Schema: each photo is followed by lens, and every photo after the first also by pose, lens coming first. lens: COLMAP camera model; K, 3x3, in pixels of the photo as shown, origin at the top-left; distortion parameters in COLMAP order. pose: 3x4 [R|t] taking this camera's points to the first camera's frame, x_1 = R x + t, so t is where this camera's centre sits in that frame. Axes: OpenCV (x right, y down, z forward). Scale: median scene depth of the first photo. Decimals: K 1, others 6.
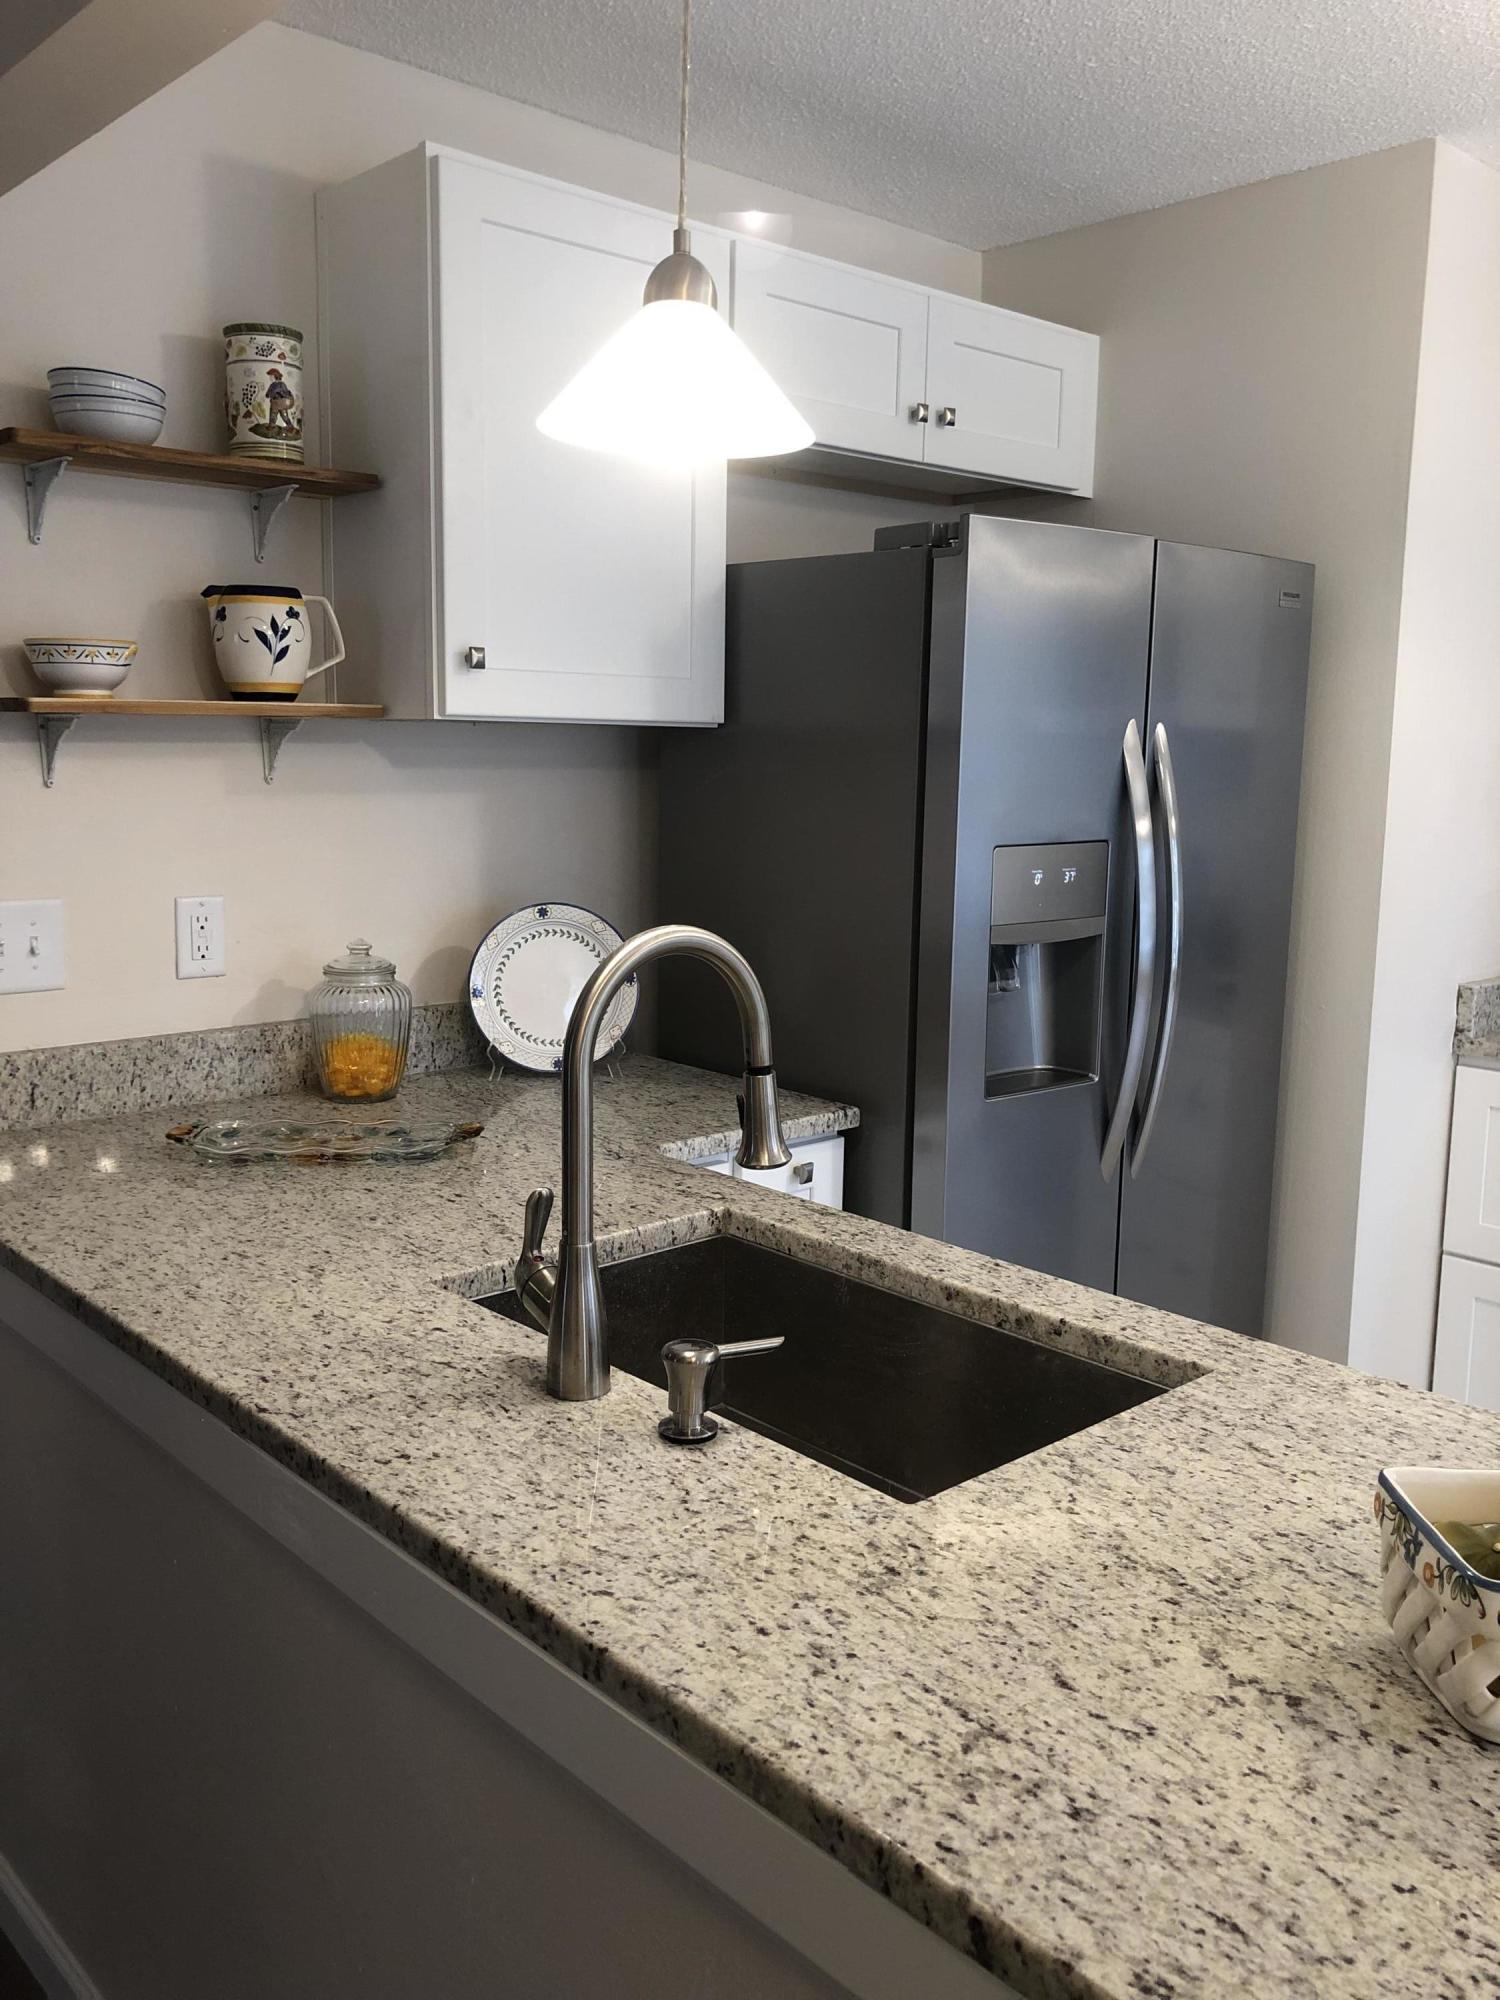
lens RADIAL K [[1641.4, 0, 747.8], [0, 1641.4, 980.2], [0, 0, 1]] dist [0.050322, -0.020330]
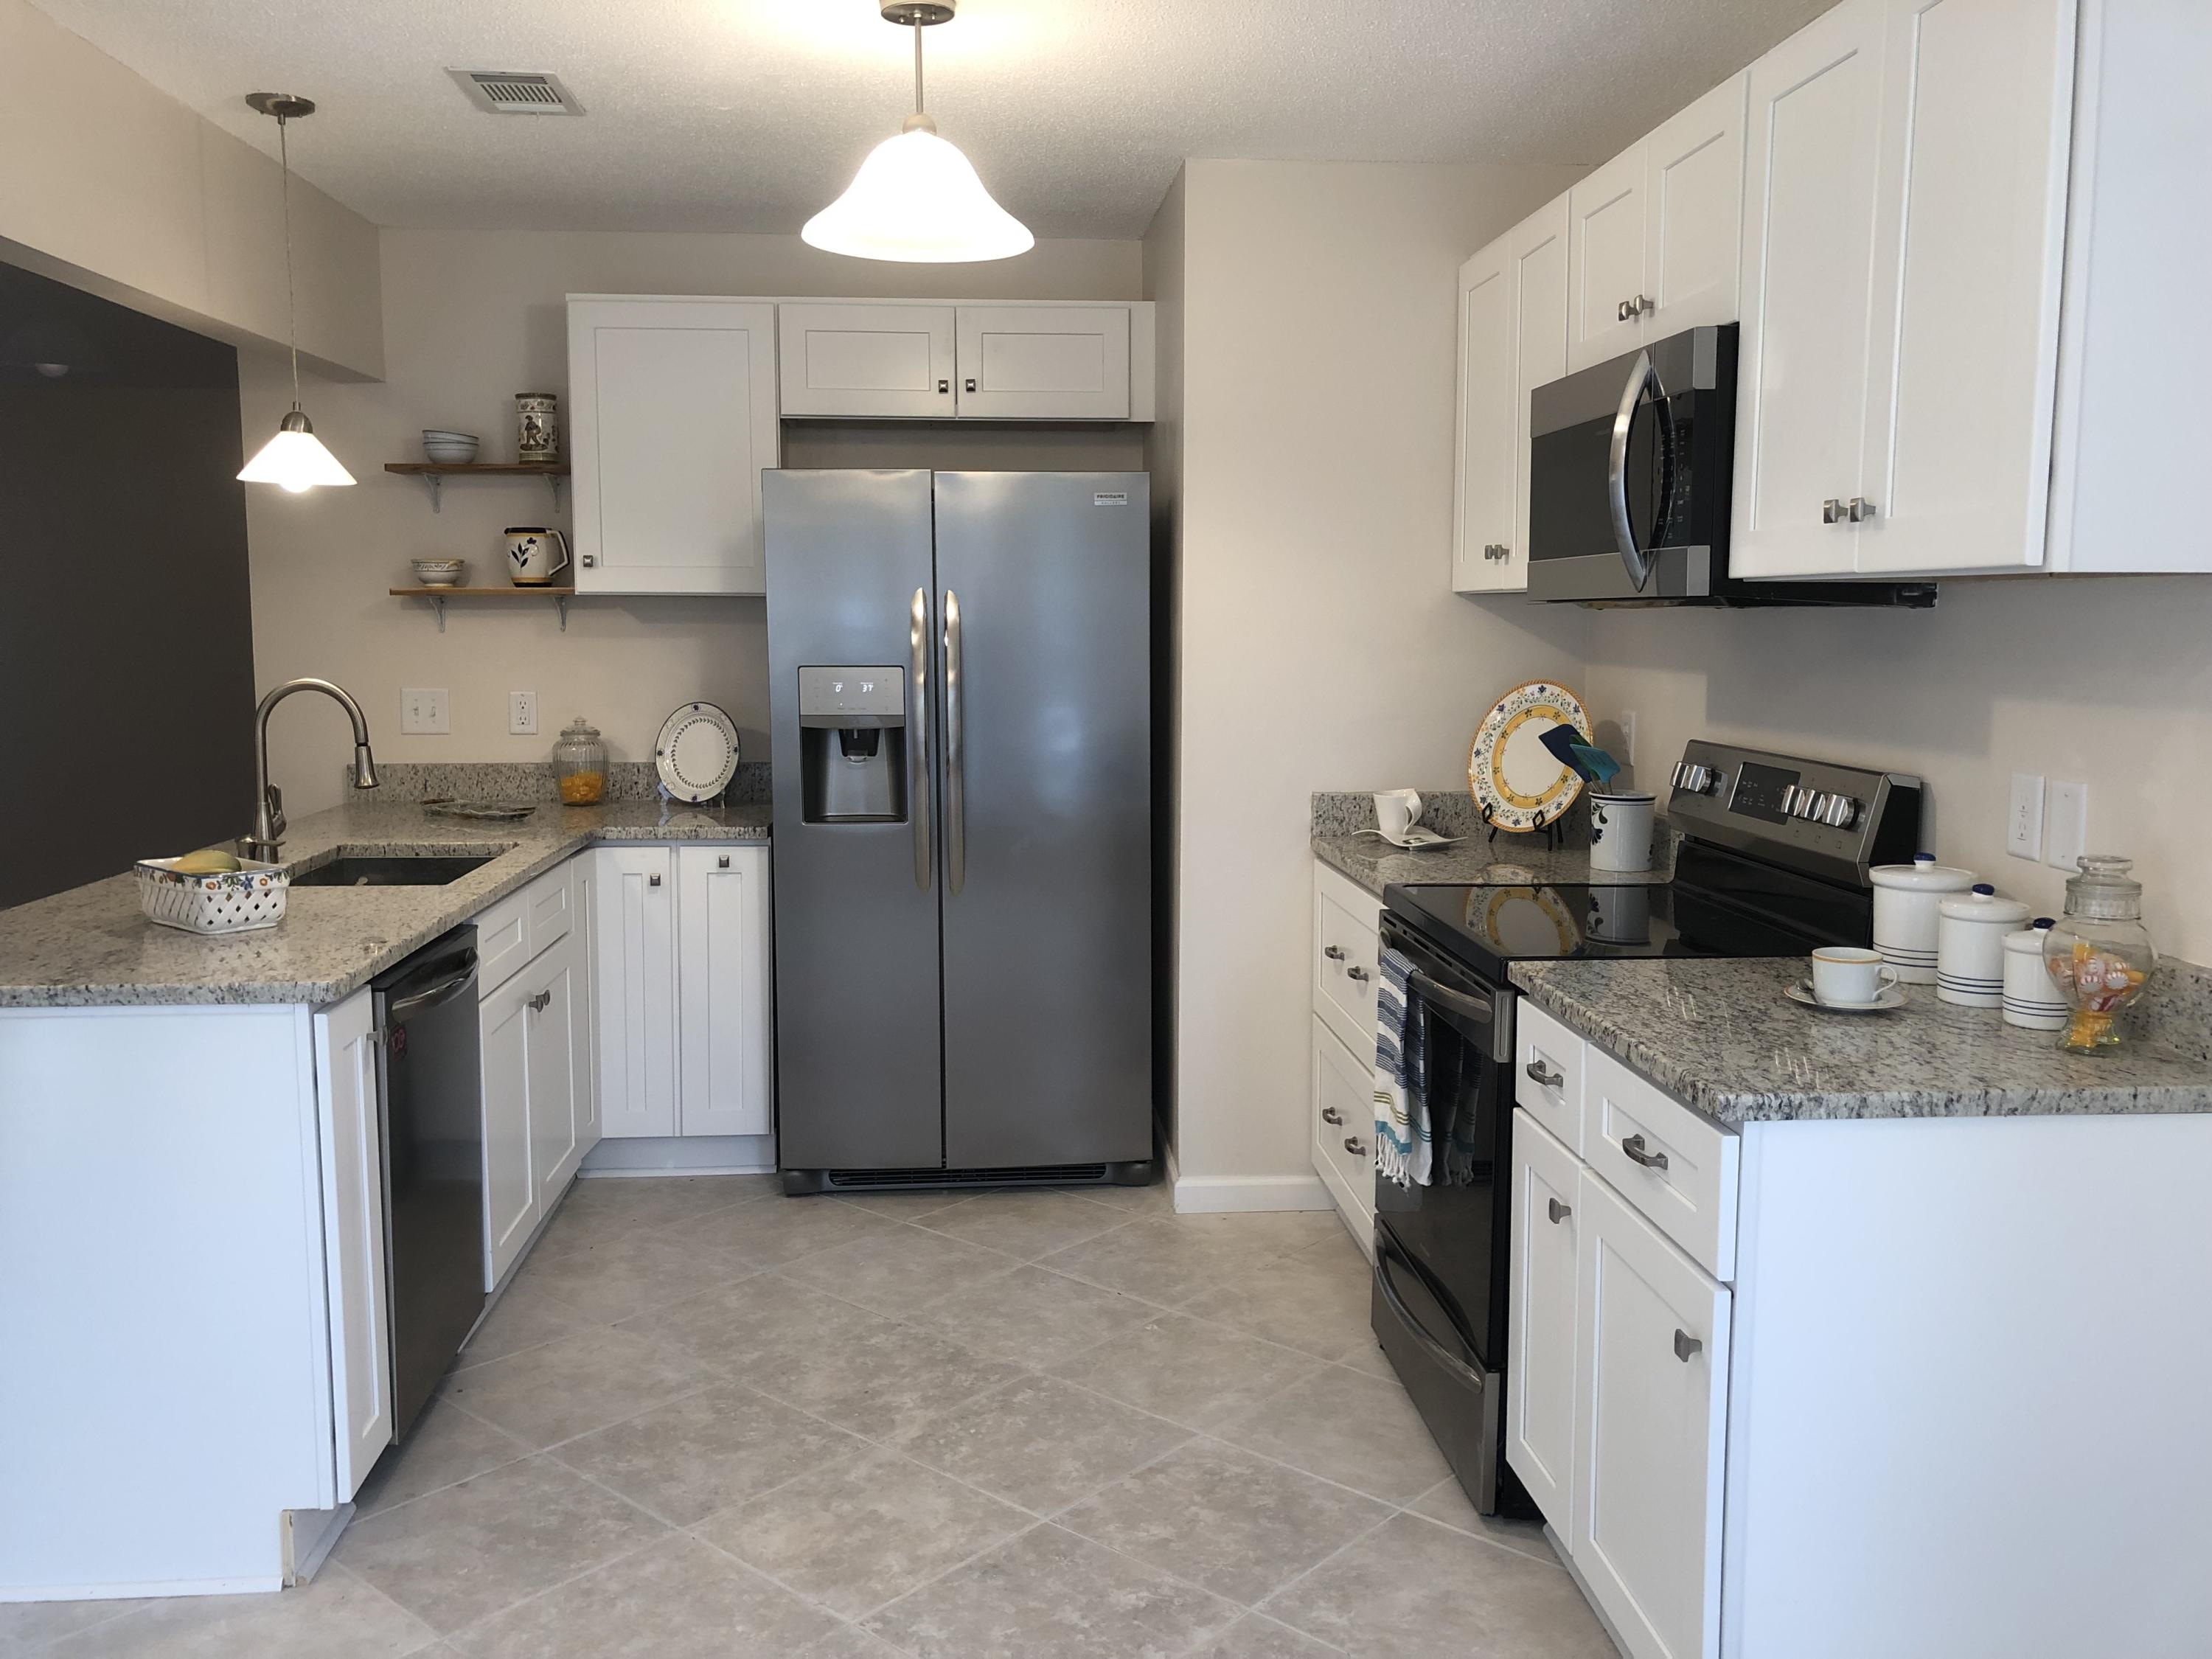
lens RADIAL K [[1815.4, 0, 1085.9], [0, 1815.4, 840.0], [0, 0, 1]] dist [0.050322, -0.020330]
pose [[0.781228, 0.061862, -0.621173, 1.561866], [-0.077260, 0.997009, 0.002123, 0.068104], [0.619446, 0.046334, 0.783671, -0.239529]]
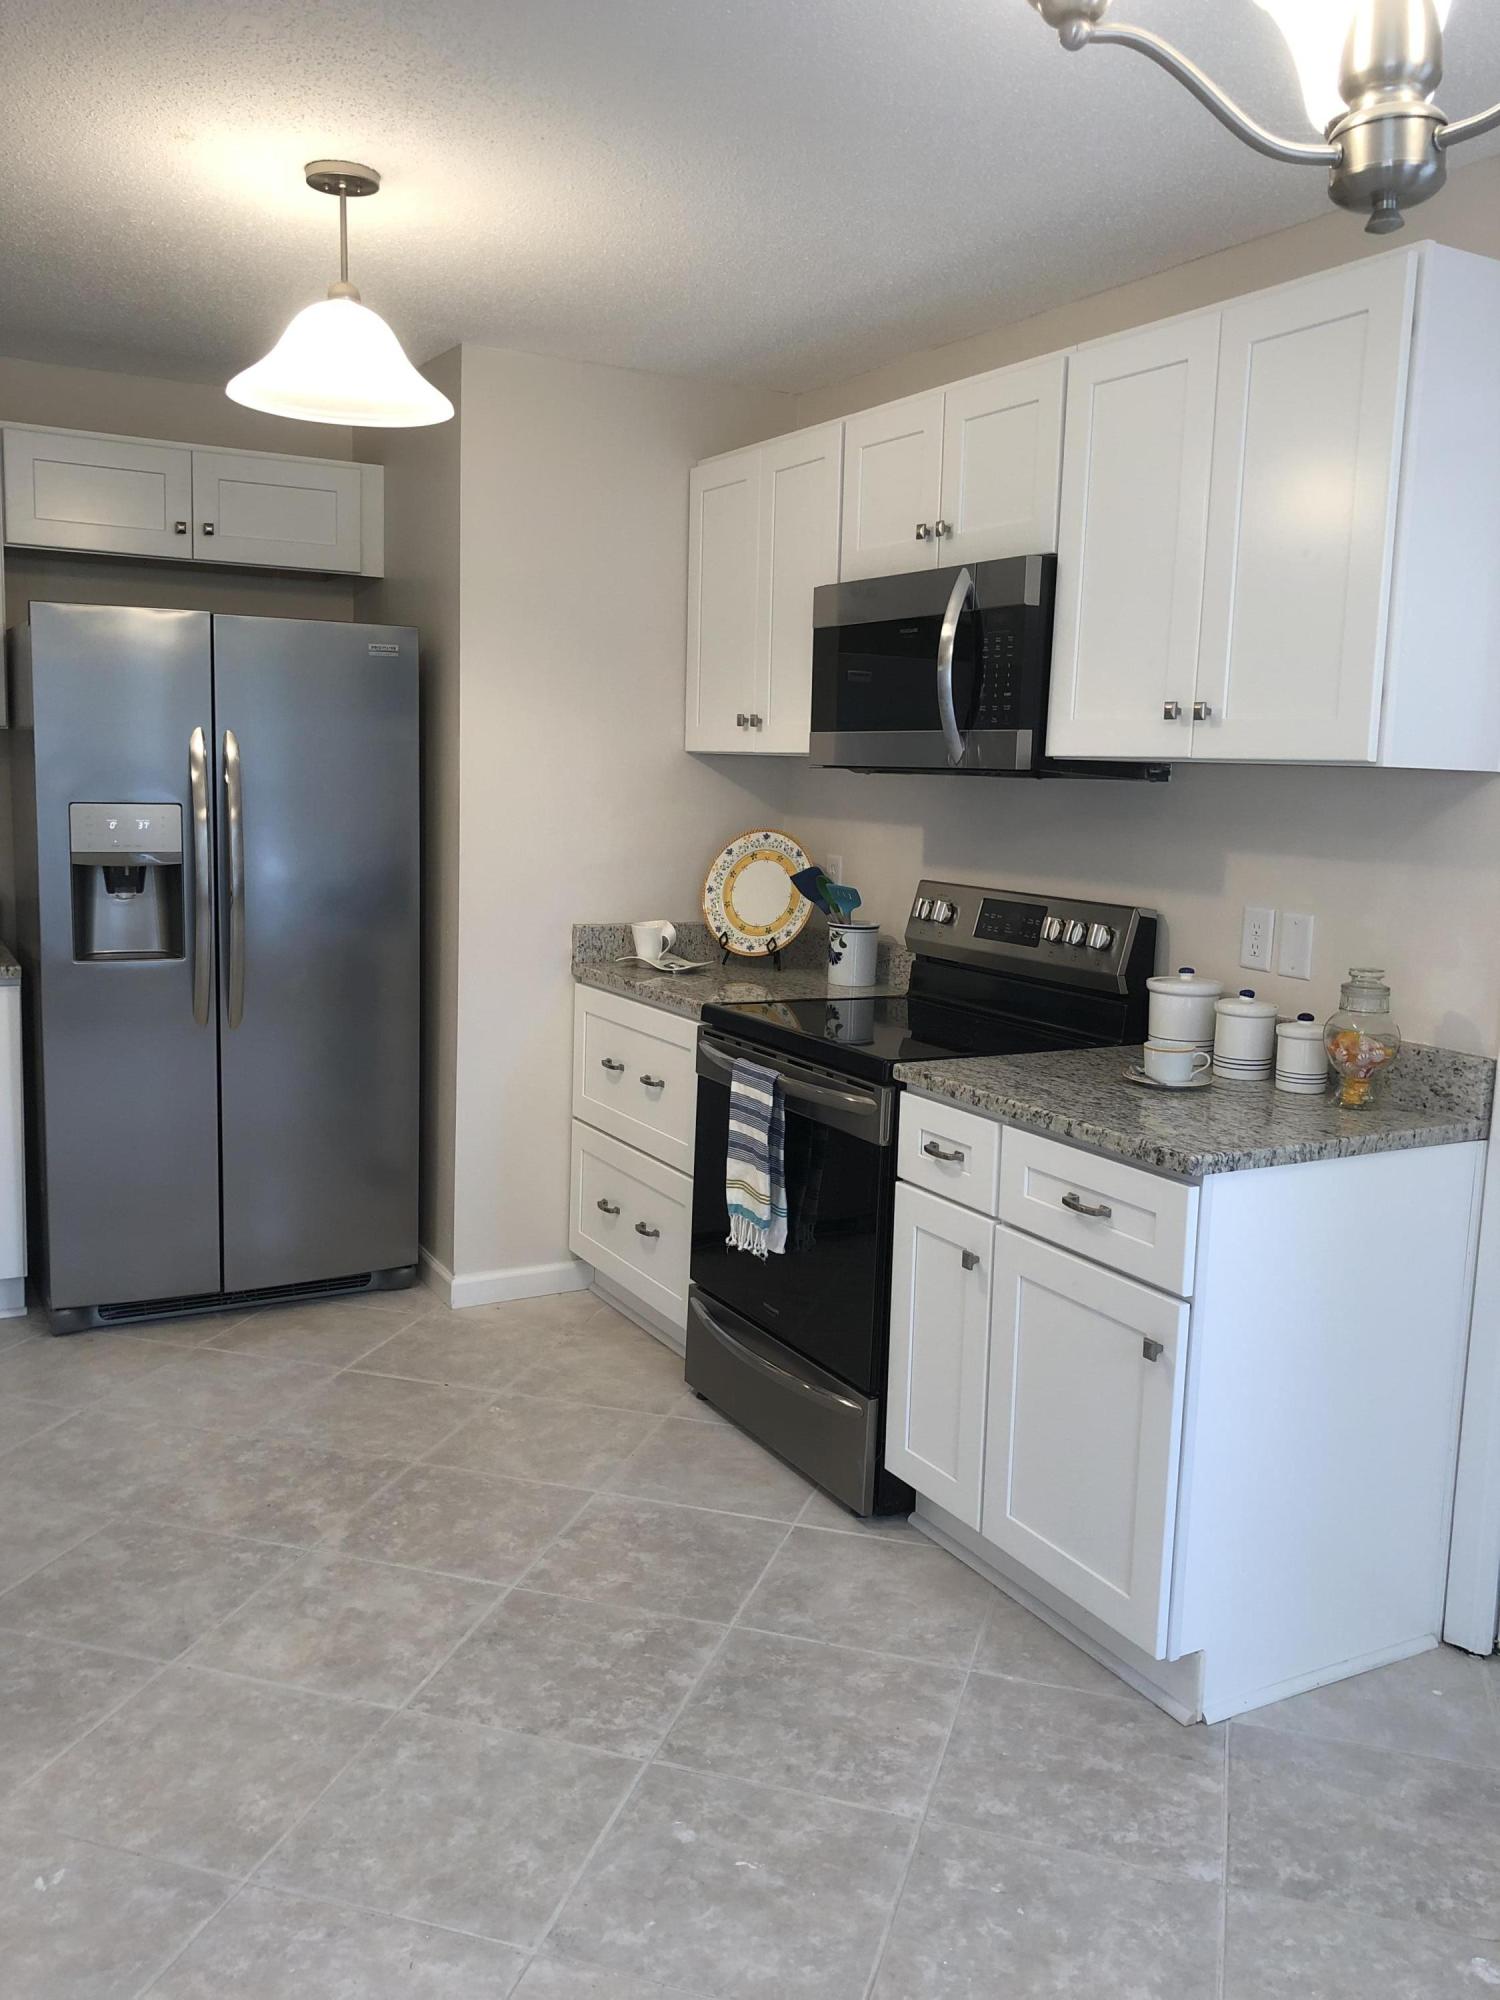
lens RADIAL K [[1641.4, 0, 740.9], [0, 1641.4, 999.0], [0, 0, 1]] dist [0.050322, -0.020330]
pose [[0.970437, 0.048590, -0.236414, 1.227416], [-0.050289, 0.998734, -0.001162, 0.084492], [0.236058, 0.013017, 0.971652, -0.441804]]
